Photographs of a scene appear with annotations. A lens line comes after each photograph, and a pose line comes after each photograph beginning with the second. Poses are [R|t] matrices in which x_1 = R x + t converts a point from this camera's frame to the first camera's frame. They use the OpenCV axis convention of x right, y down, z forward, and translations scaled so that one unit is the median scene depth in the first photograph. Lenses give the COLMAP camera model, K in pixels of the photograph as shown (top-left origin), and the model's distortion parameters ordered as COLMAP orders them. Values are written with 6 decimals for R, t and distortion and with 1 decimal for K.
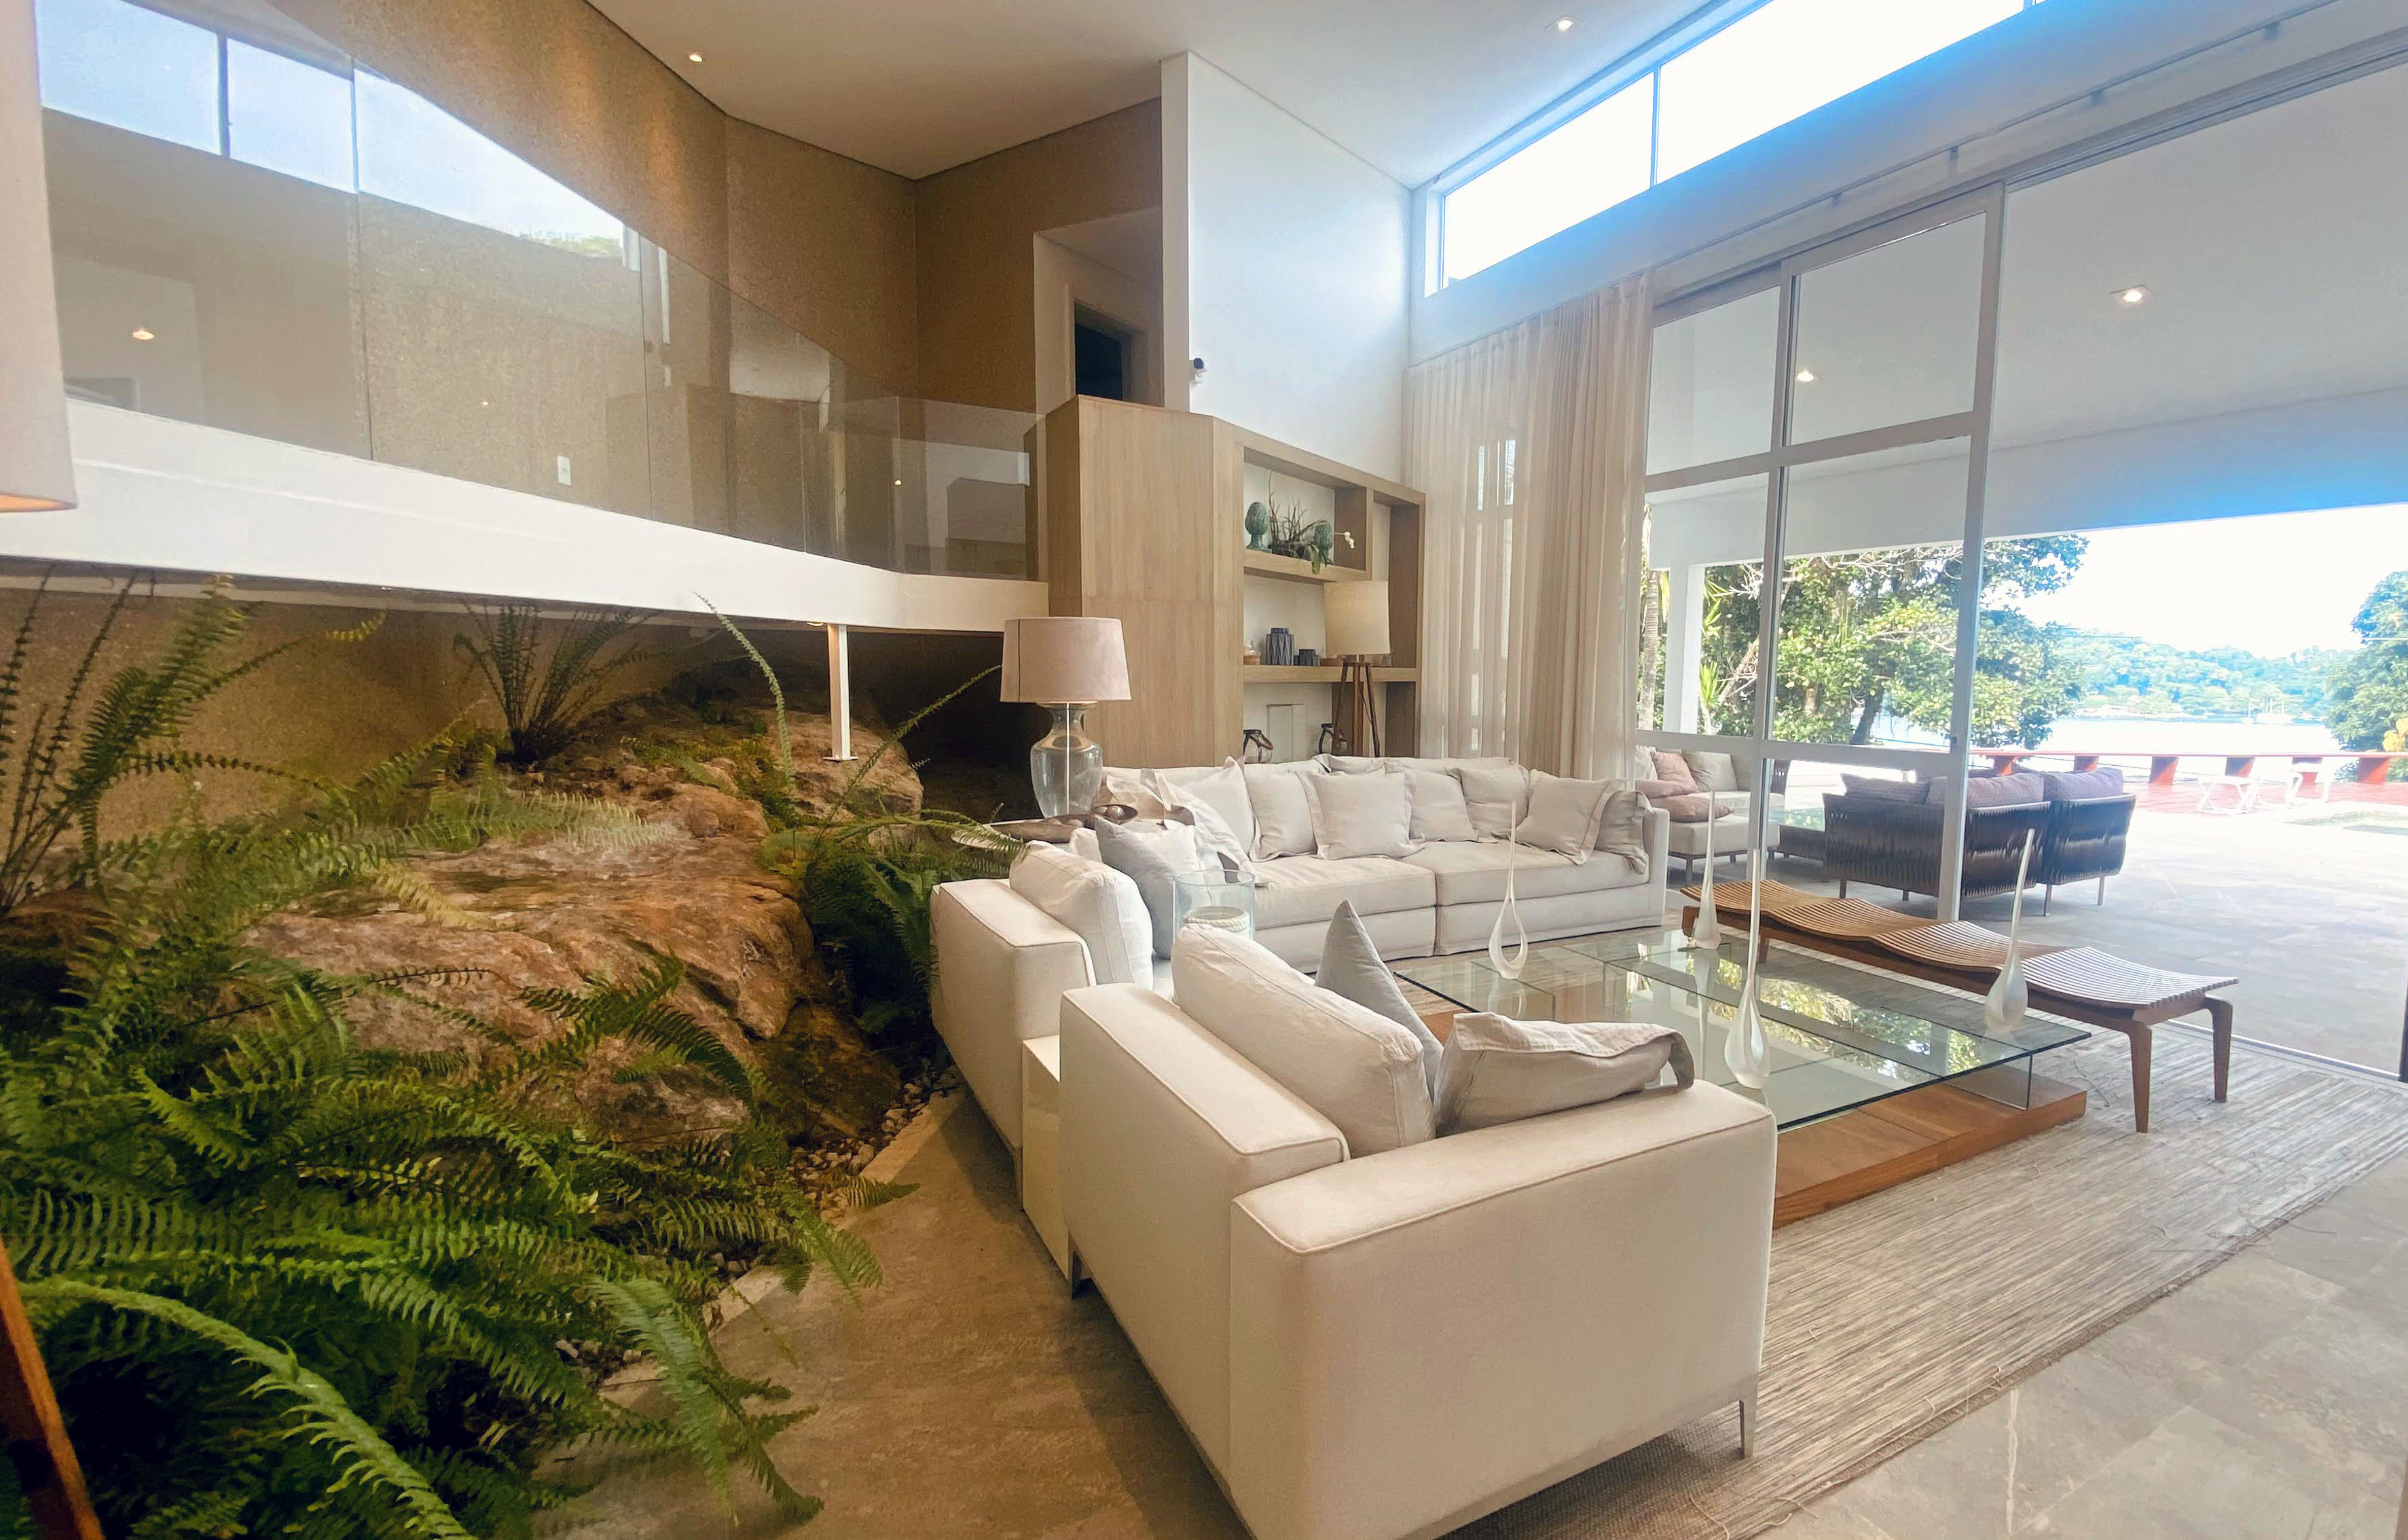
lens RADIAL K [[1093.6, 0, 1354.6], [0, 1093.6, 780.9], [0, 0, 1]] dist [-0.004259, -0.000683]
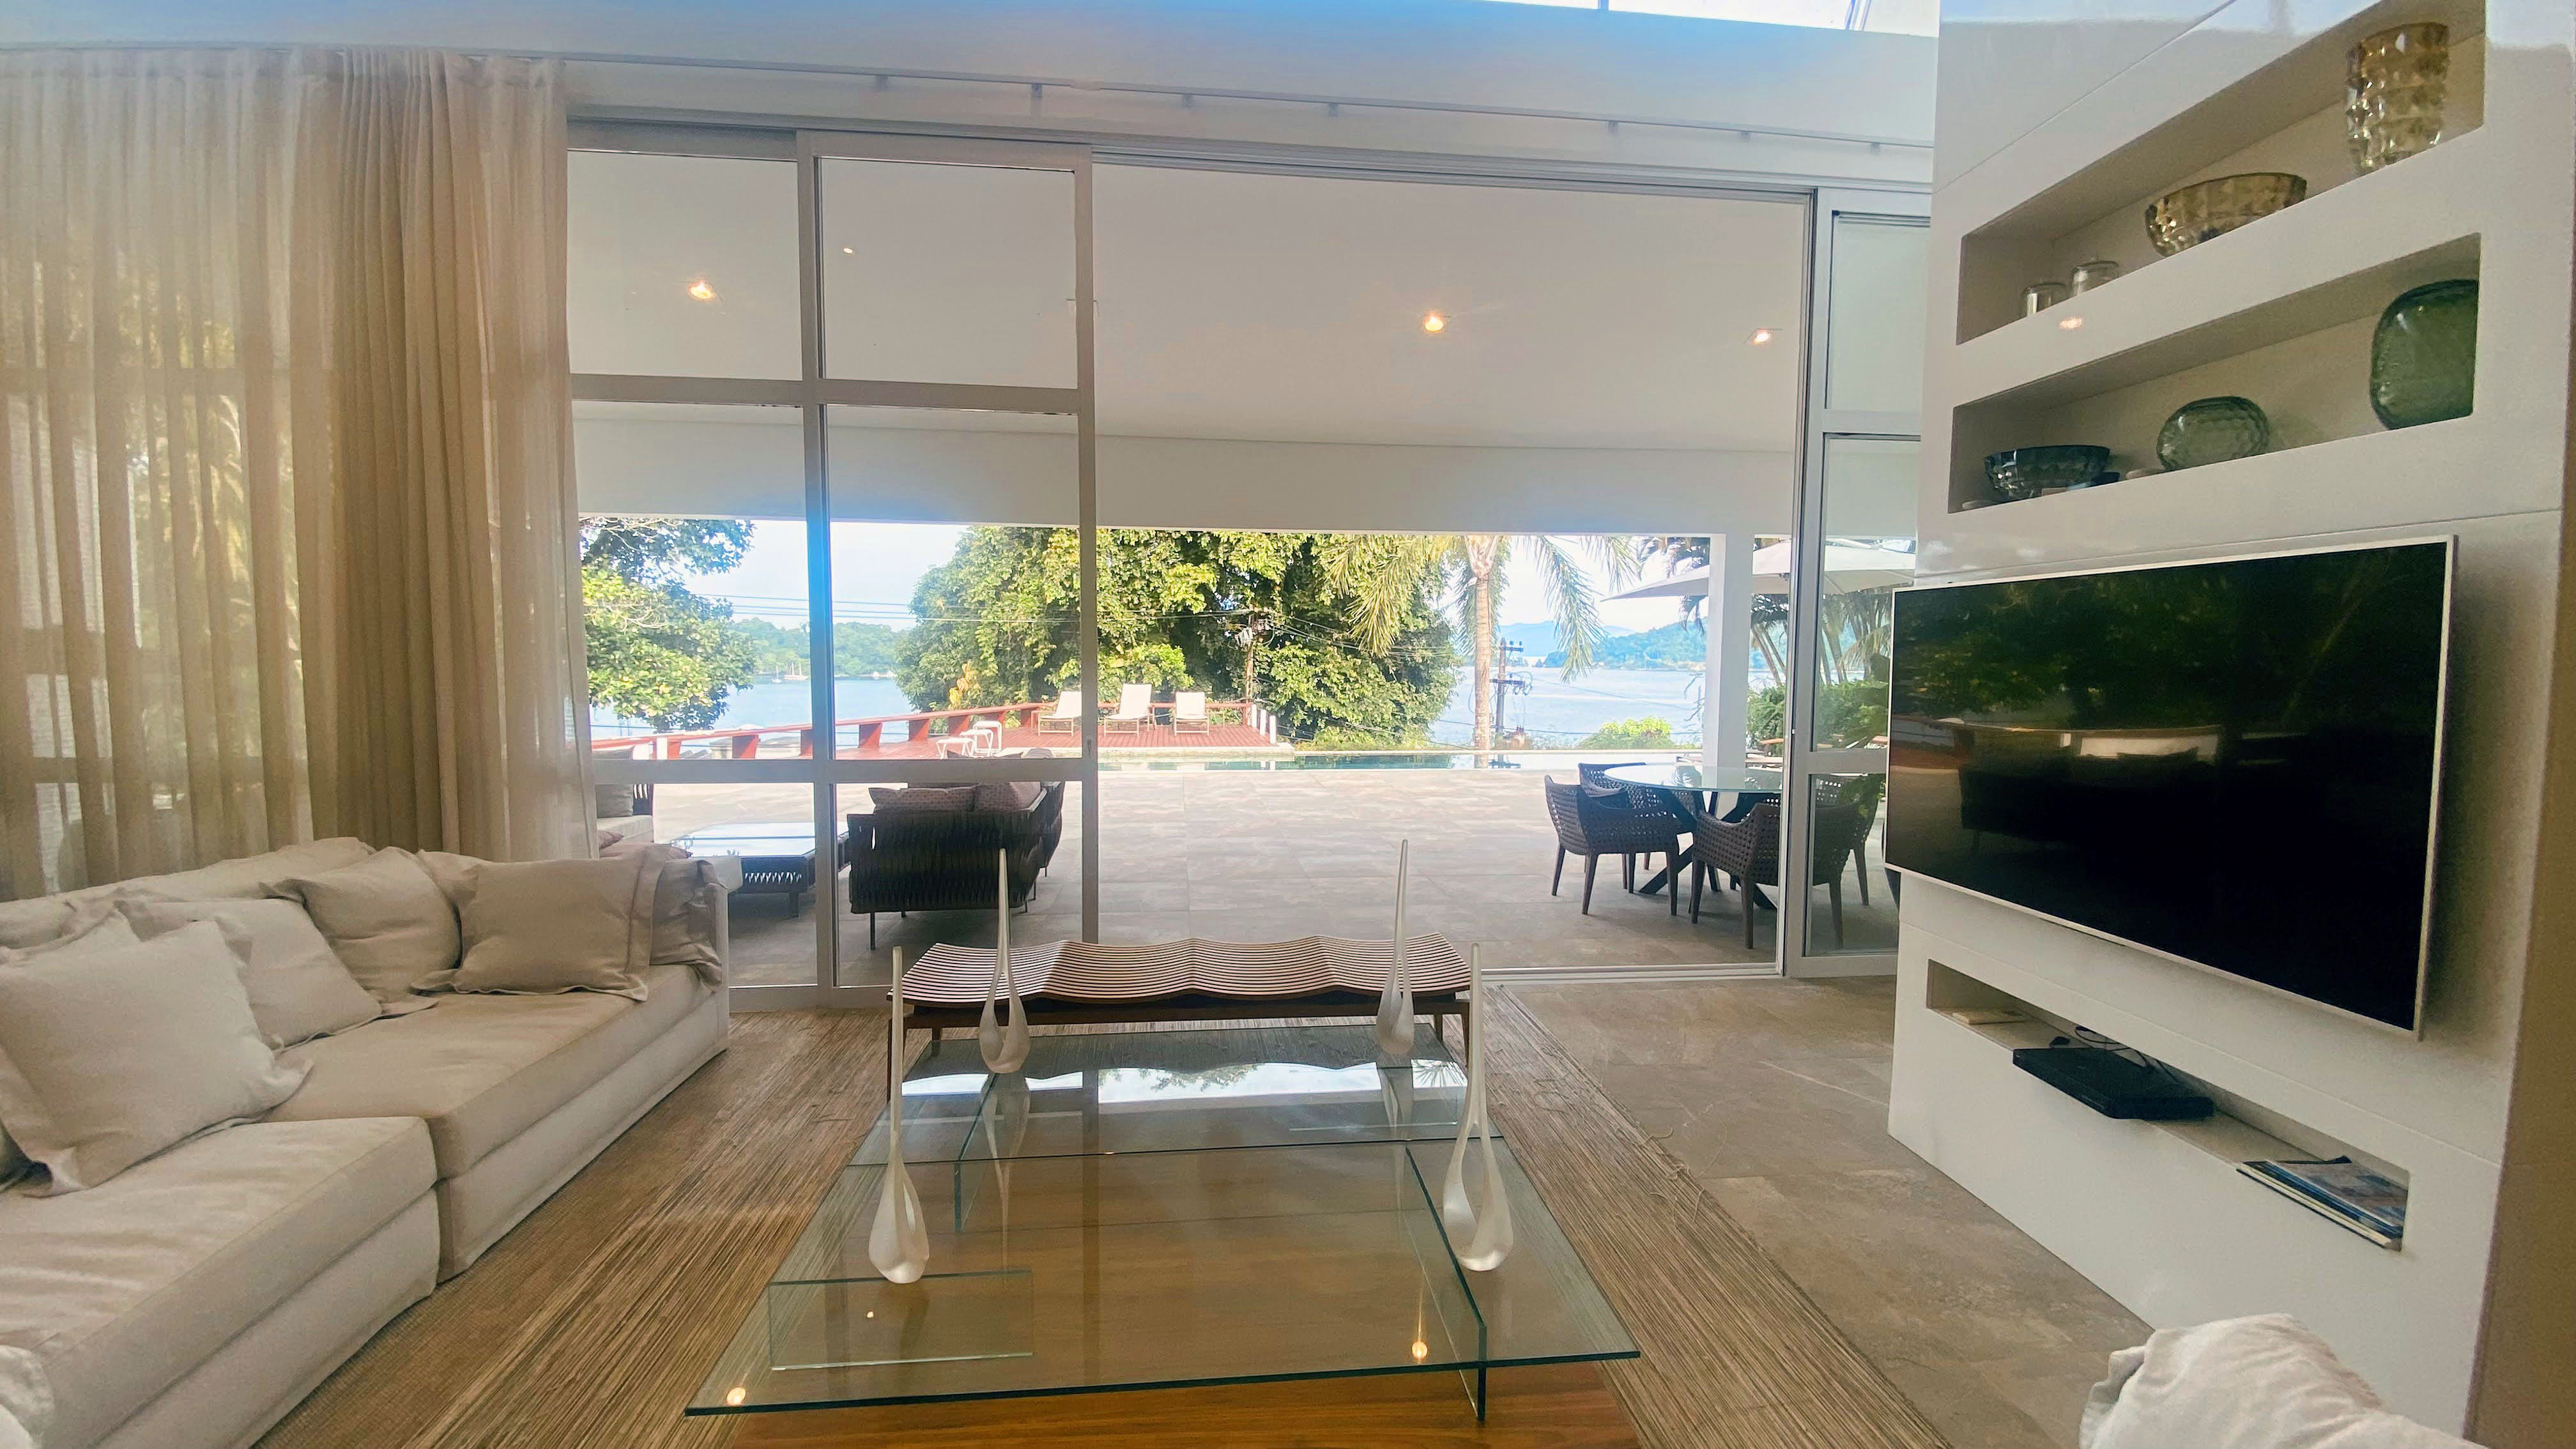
lens RADIAL K [[1038.4, 0, 1288.0], [0, 1038.4, 724.5], [0, 0, 1]] dist [0.032326, -0.033191]
pose [[0.416419, -0.076454, 0.905953, -0.143223], [0.094910, 0.994669, 0.040315, -0.058635], [-0.904205, 0.069196, 0.421455, 0.383296]]
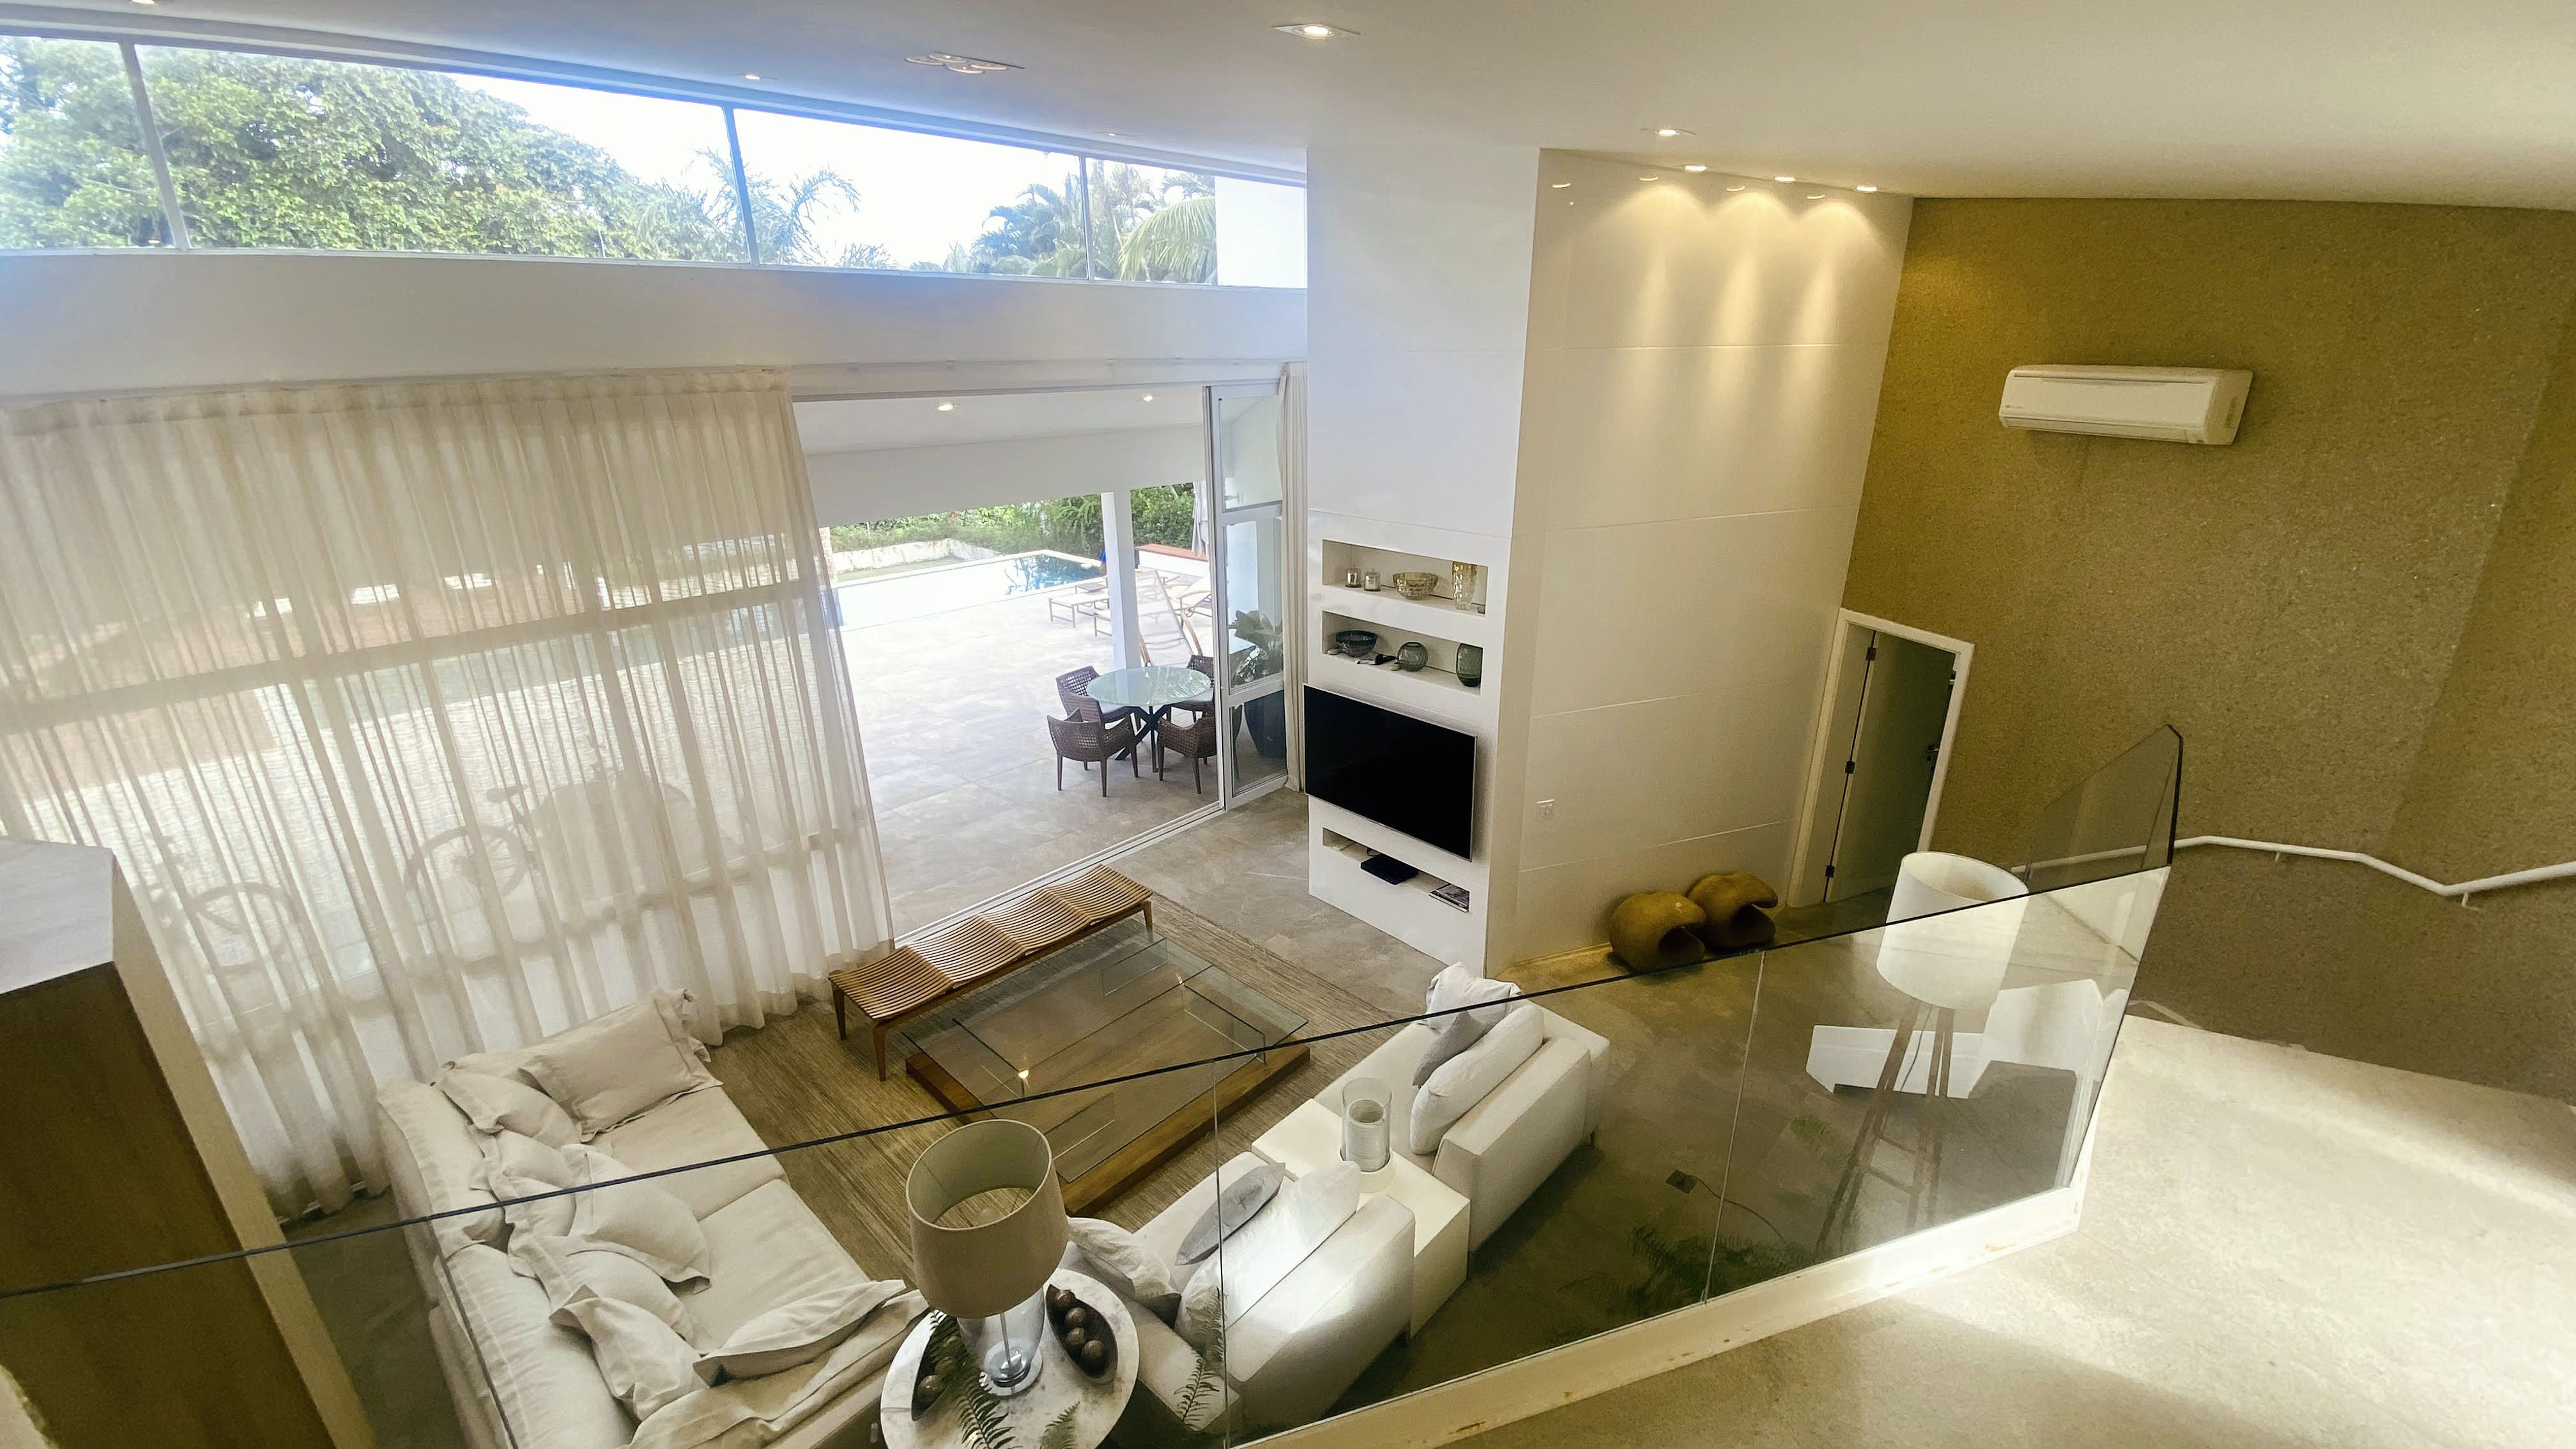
lens RADIAL K [[1046.5, 0, 1324.1], [0, 1046.5, 720.6], [0, 0, 1]] dist [-0.001139, -0.013362]
pose [[-0.303097, -0.342363, 0.889337, -0.606462], [0.093733, 0.918000, 0.385343, -0.476171], [-0.948339, 0.200156, -0.246152, 0.596229]]
